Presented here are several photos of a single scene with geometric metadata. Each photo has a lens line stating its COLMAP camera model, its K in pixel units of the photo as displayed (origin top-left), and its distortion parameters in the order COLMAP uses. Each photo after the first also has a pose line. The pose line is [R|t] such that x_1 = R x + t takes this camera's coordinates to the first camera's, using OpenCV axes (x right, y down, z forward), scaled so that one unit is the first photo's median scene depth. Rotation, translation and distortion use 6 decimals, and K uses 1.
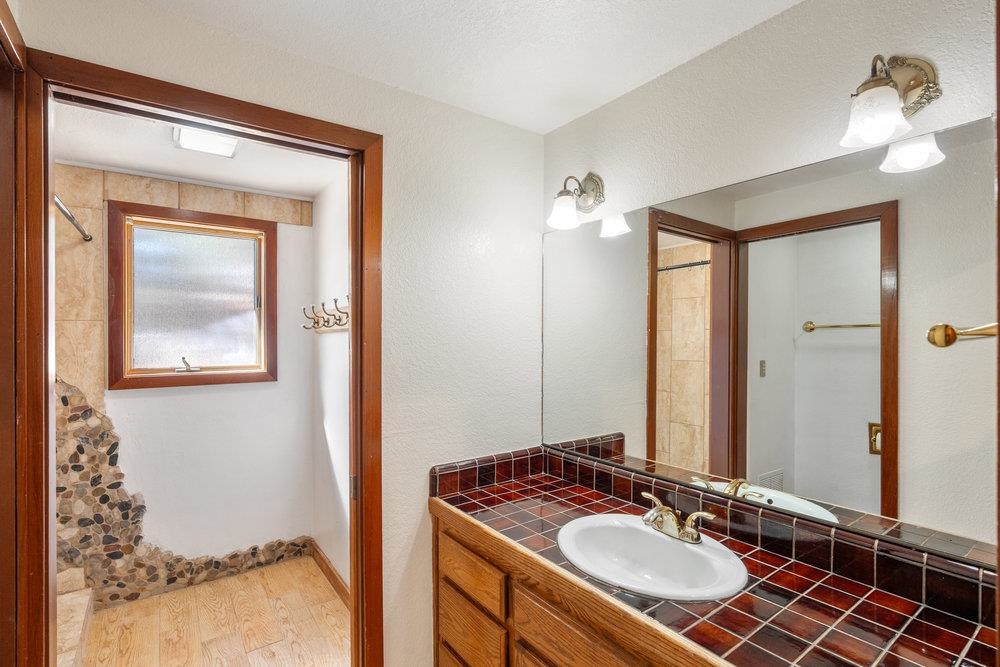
lens RADIAL K [[477.5, 0, 503.1], [0, 477.5, 338.2], [0, 0, 1]] dist [0.000012, -0.000295]
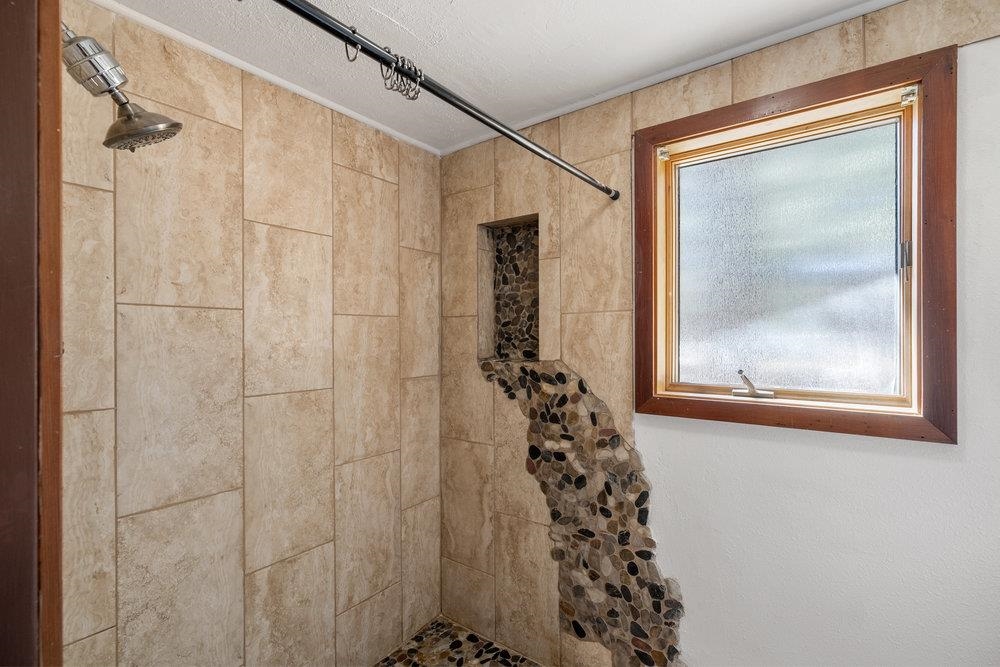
lens RADIAL K [[449.7, 0, 502.7], [0, 449.7, 336.7], [0, 0, 1]] dist [-0.004788, 0.000548]
pose [[0.294657, 0.003647, -0.955596, -0.271058], [-0.001397, 0.999993, 0.003385, -0.000743], [0.955602, 0.000337, 0.294660, 0.628401]]
